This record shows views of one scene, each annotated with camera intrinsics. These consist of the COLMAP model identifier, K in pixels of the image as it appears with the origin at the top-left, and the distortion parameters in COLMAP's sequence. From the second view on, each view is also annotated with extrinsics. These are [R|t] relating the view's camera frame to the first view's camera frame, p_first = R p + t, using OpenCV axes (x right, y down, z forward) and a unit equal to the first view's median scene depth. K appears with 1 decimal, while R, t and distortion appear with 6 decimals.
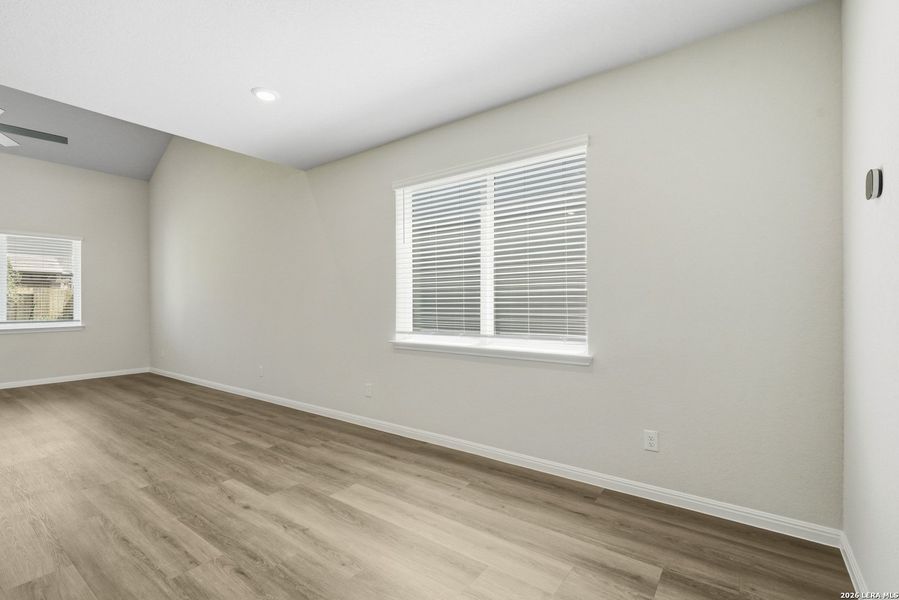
lens RADIAL K [[411.7, 0, 449.5], [0, 411.7, 300.0], [0, 0, 1]] dist [-0.002143, -0.000080]
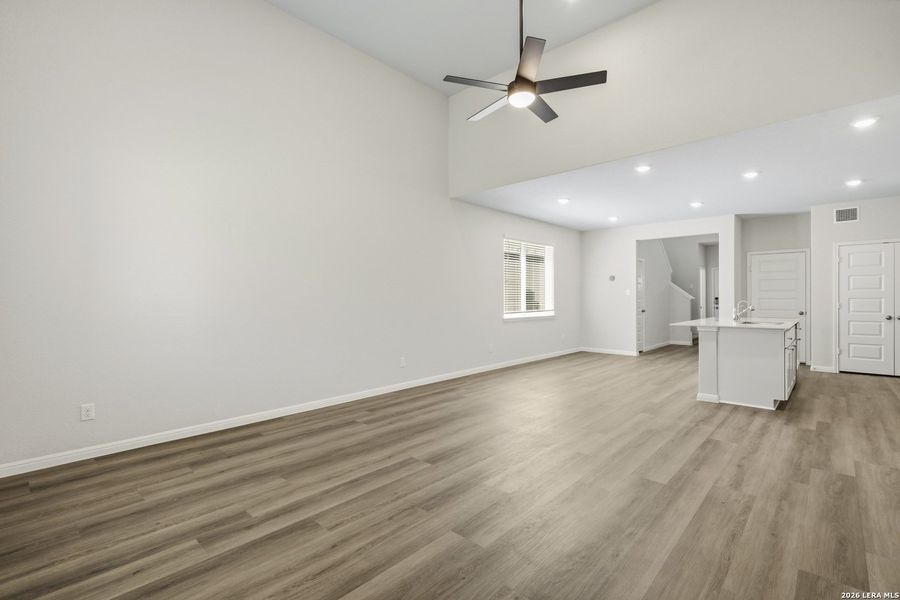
lens RADIAL K [[412.2, 0, 450.0], [0, 412.2, 300.0], [0, 0, 1]] dist [-0.002143, -0.000080]
pose [[0.109300, 0.000263, 0.994009, -2.695337], [-0.001689, 0.999999, -0.000079, 0.024984], [-0.994007, -0.001671, 0.109300, 1.381319]]
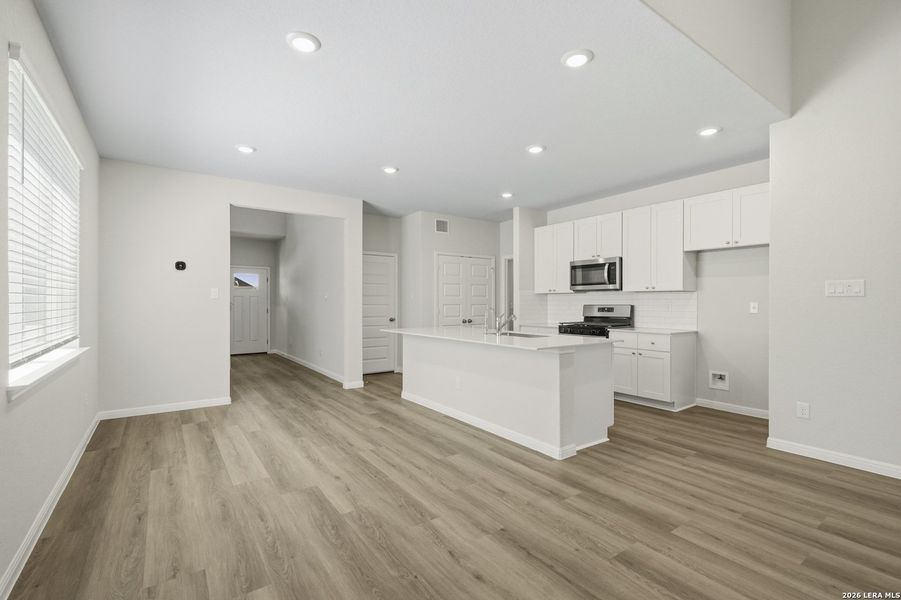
lens RADIAL K [[412.6, 0, 450.5], [0, 412.6, 300.0], [0, 0, 1]] dist [-0.002143, -0.000080]
pose [[-0.948800, 0.005787, 0.315824, -0.988672], [0.002238, 0.999930, -0.011597, 0.014265], [-0.315869, -0.010297, -0.948747, 1.702031]]
